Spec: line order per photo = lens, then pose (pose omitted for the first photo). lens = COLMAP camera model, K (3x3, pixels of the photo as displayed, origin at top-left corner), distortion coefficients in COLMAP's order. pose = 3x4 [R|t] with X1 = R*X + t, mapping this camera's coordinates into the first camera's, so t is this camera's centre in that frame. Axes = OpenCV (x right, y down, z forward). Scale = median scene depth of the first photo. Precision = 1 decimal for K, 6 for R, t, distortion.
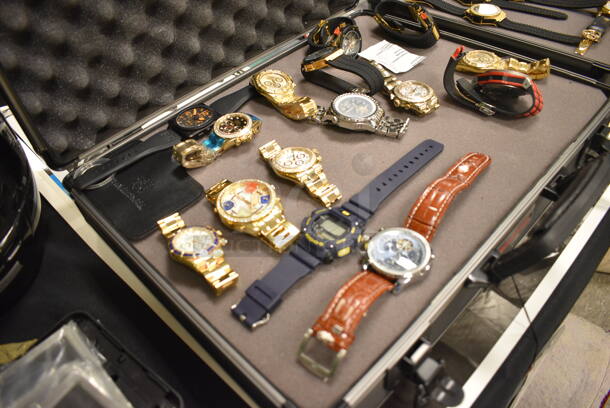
lens RADIAL K [[465.9, 0, 305.0], [0, 465.9, 204.0], [0, 0, 1]] dist [-0.100401, 0.003619]
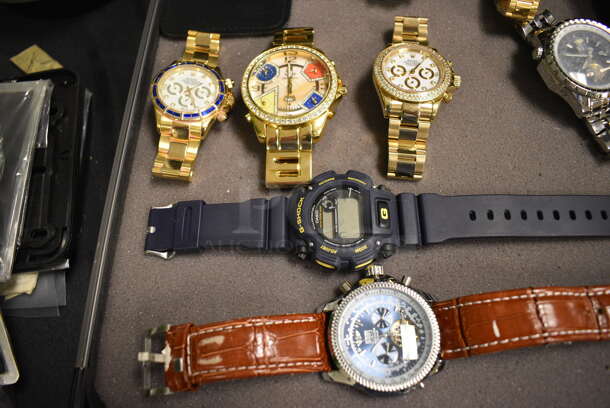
lens RADIAL K [[465.9, 0, 305.0], [0, 465.9, 204.0], [0, 0, 1]] dist [-0.100401, 0.003619]
pose [[0.692944, 0.682820, -0.231486, 0.135573], [-0.512666, 0.692389, 0.507711, -0.214708], [0.506954, -0.233140, 0.829845, 0.450937]]
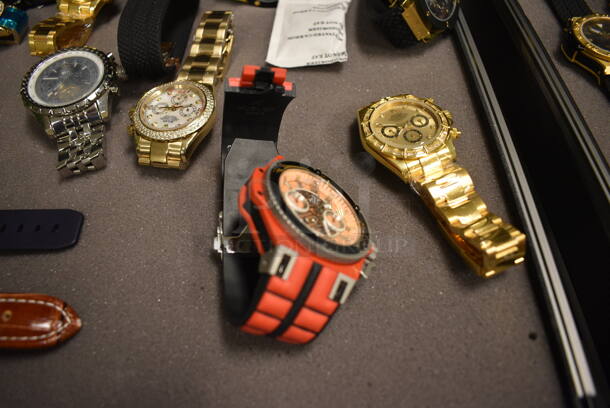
lens RADIAL K [[460.2, 0, 304.6], [0, 460.2, 206.0], [0, 0, 1]] dist [-0.106684, 0.004904]
pose [[0.715830, 0.600025, -0.357151, 0.671515], [-0.500251, 0.797518, 0.337213, -0.470404], [0.487171, -0.062722, 0.871051, 0.806817]]
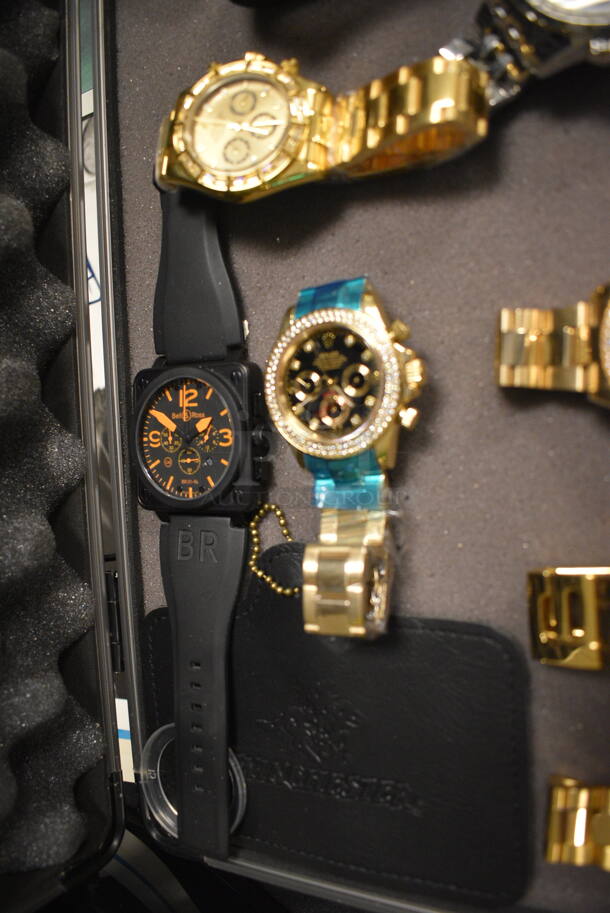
lens RADIAL K [[697.3, 0, 308.4], [0, 697.3, 457.2], [0, 0, 1]] dist [-0.100401, 0.003619]
pose [[0.617057, -0.745867, -0.250844, -0.111651], [0.769740, 0.505858, 0.389368, -0.373488], [-0.163525, -0.433347, 0.886267, 0.746389]]
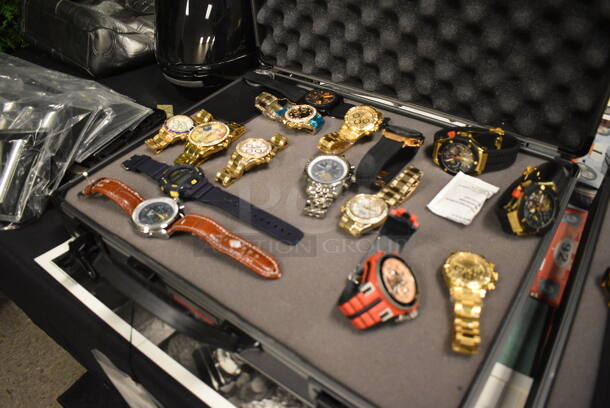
lens RADIAL K [[465.9, 0, 305.0], [0, 465.9, 204.0], [0, 0, 1]] dist [-0.100401, 0.003619]
pose [[0.159343, 0.722543, -0.672712, 1.011565], [-0.671538, 0.578809, 0.462620, -0.724380], [0.723634, 0.378037, 0.577444, 0.458621]]
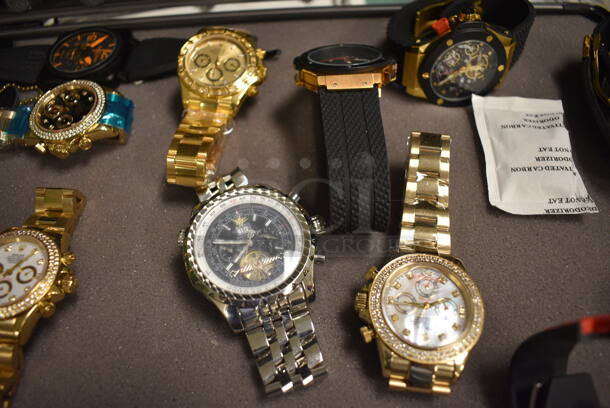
lens RADIAL K [[460.2, 0, 304.6], [0, 460.2, 206.0], [0, 0, 1]] dist [-0.106684, 0.004904]
pose [[0.726219, 0.611764, -0.313608, 0.282094], [-0.516417, 0.786578, 0.338539, -0.449400], [0.453784, -0.083901, 0.887153, 0.817190]]
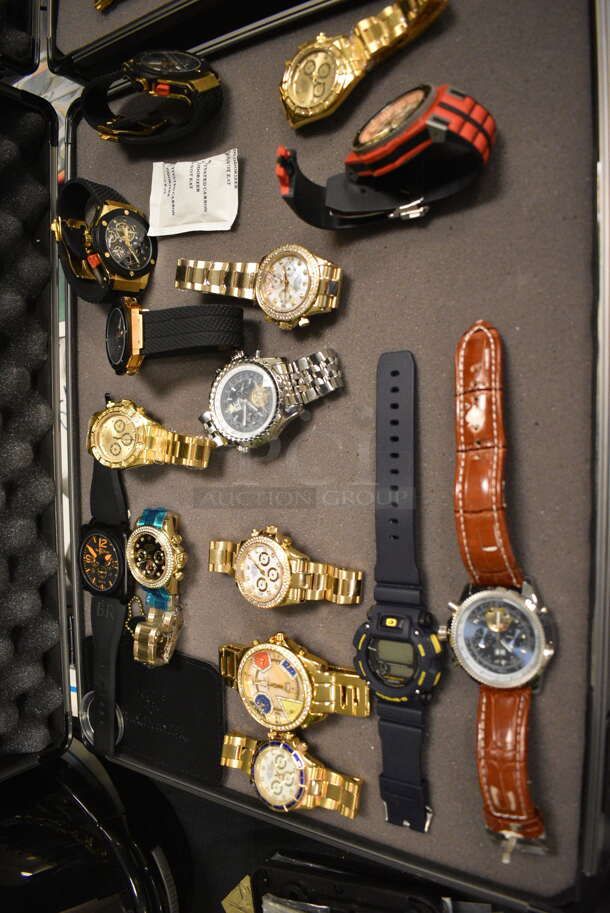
lens RADIAL K [[697.3, 0, 308.4], [0, 697.3, 457.2], [0, 0, 1]] dist [-0.100401, 0.003619]
pose [[0.635233, -0.697738, -0.331121, 0.452422], [0.768401, 0.527837, 0.361866, -0.490710], [-0.077710, -0.484303, 0.871442, 0.283489]]
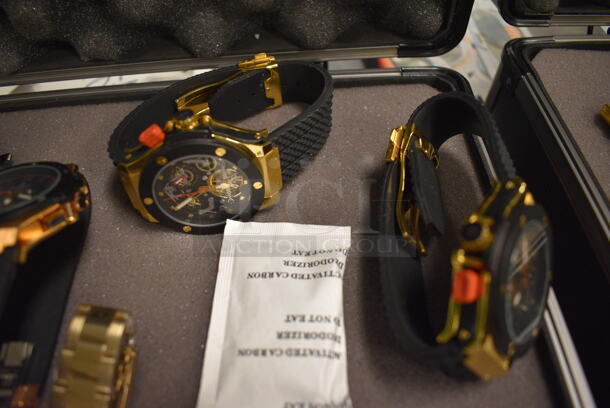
lens RADIAL K [[465.9, 0, 305.0], [0, 465.9, 204.0], [0, 0, 1]] dist [-0.100401, 0.003619]
pose [[0.745853, 0.583880, -0.320605, 0.353845], [-0.510448, 0.810224, 0.288063, -0.655546], [0.427956, -0.051200, 0.902348, 1.094543]]
